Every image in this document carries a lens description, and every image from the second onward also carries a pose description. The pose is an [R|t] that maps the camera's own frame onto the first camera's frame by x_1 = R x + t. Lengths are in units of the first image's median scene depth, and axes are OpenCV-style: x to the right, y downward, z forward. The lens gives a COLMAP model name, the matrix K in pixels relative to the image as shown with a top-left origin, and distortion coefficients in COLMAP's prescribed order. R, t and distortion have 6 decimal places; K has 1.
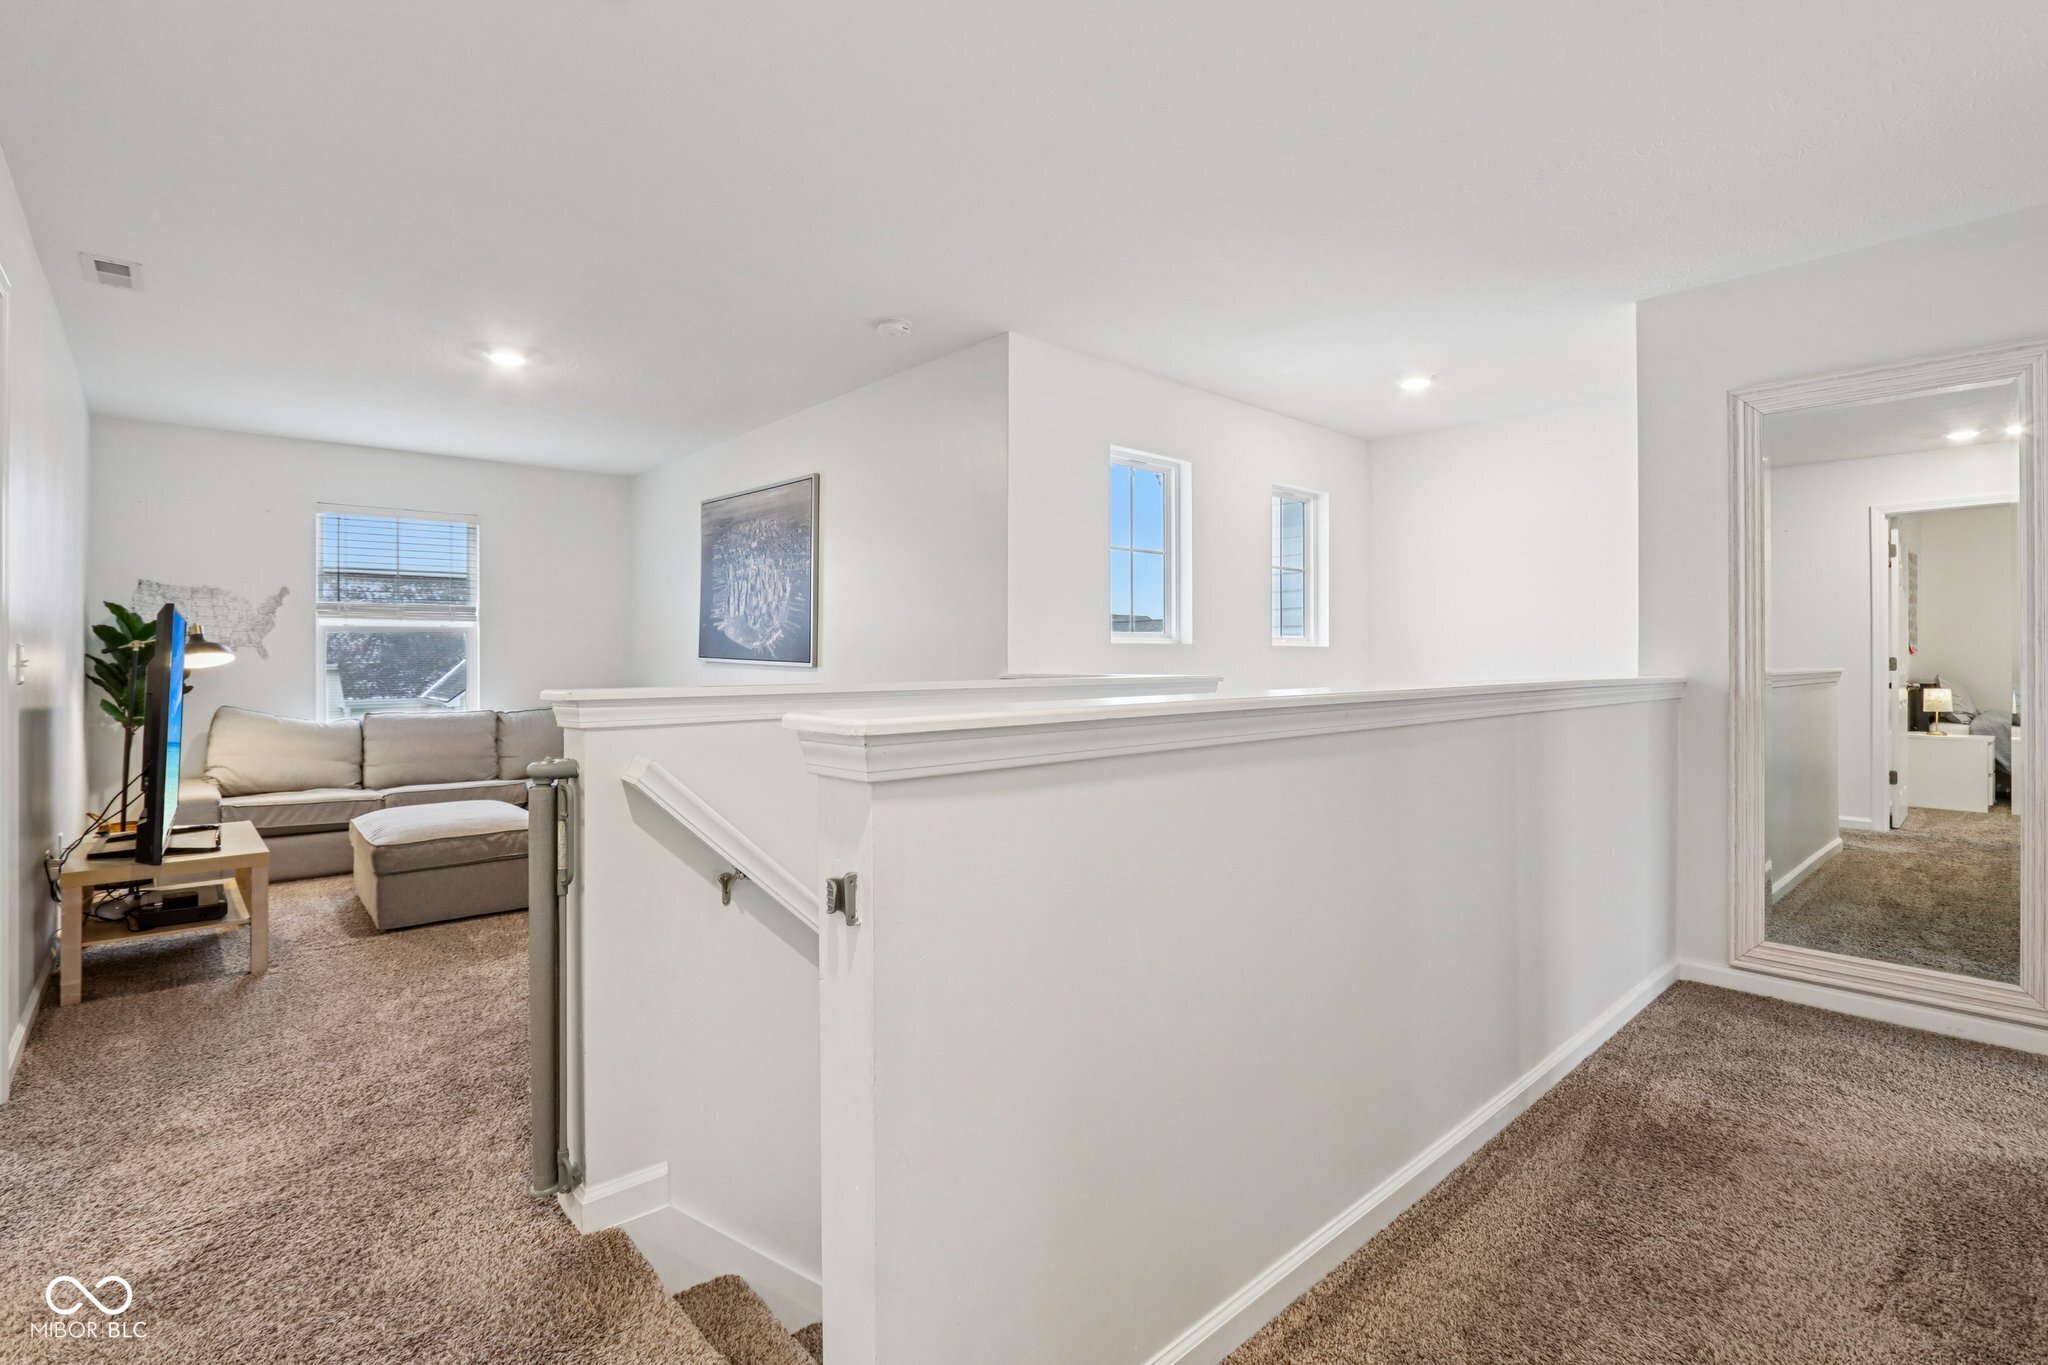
lens RADIAL K [[948.2, 0, 1024.7], [0, 948.2, 670.3], [0, 0, 1]] dist [-0.013103, 0.001041]
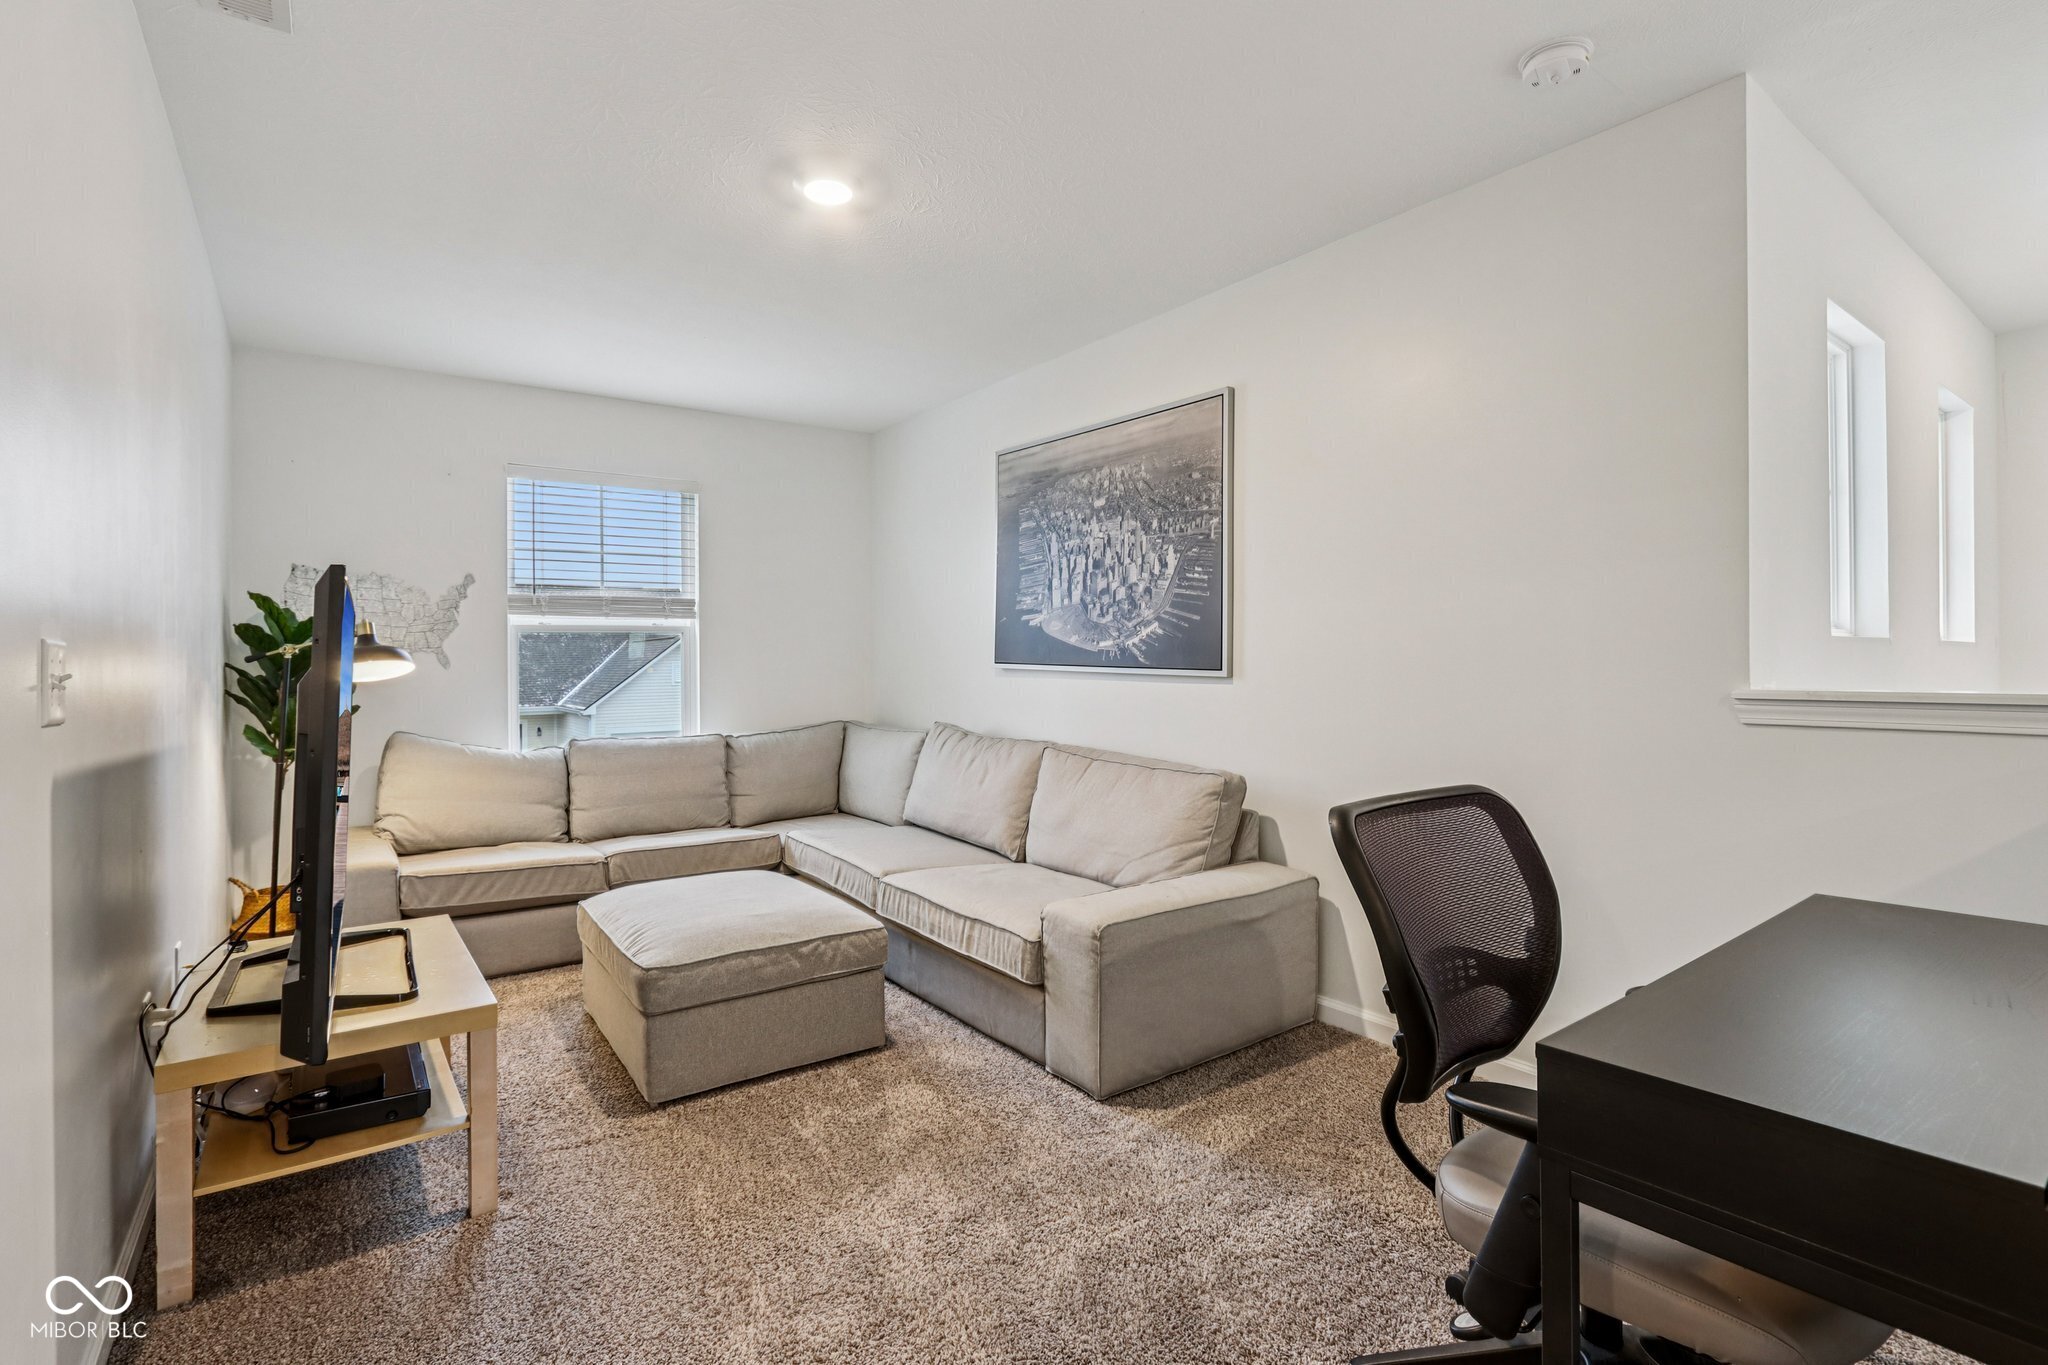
lens RADIAL K [[948.2, 0, 1026.3], [0, 948.2, 677.5], [0, 0, 1]] dist [-0.013103, 0.001041]
pose [[0.995136, -0.003867, -0.098434, -0.297142], [0.004070, 0.999990, 0.001860, -0.004797], [0.098426, -0.002252, 0.995142, 0.320392]]
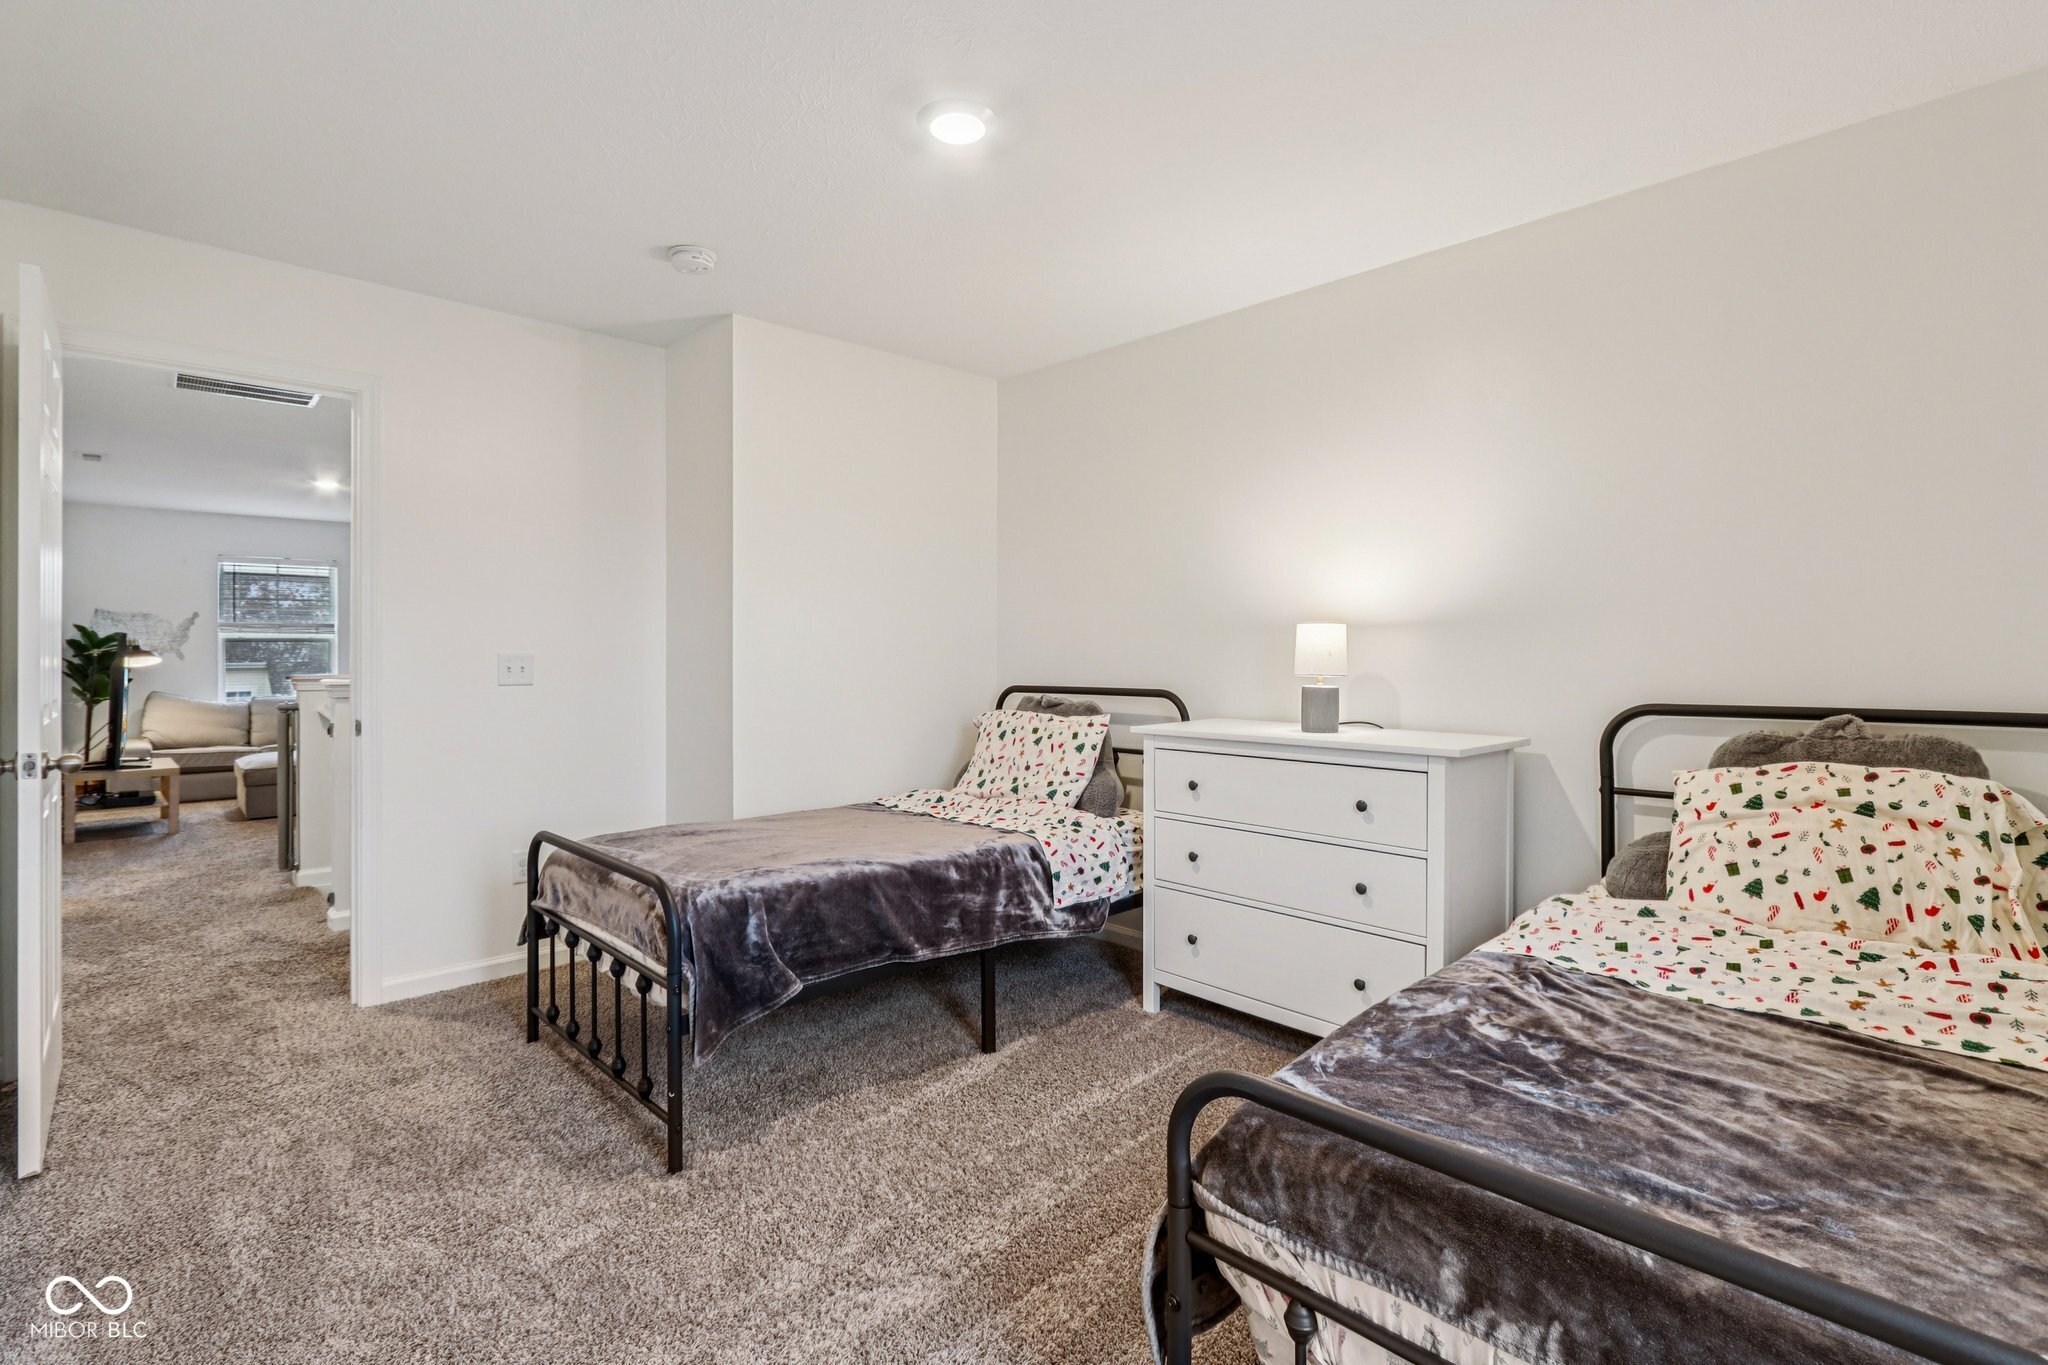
lens RADIAL K [[948.2, 0, 1037.7], [0, 948.2, 667.4], [0, 0, 1]] dist [-0.013103, 0.001041]
pose [[0.998740, -0.000763, 0.050169, 0.537232], [0.000784, 1.000000, -0.000404, 0.000590], [-0.050168, 0.000443, 0.998741, -0.630757]]
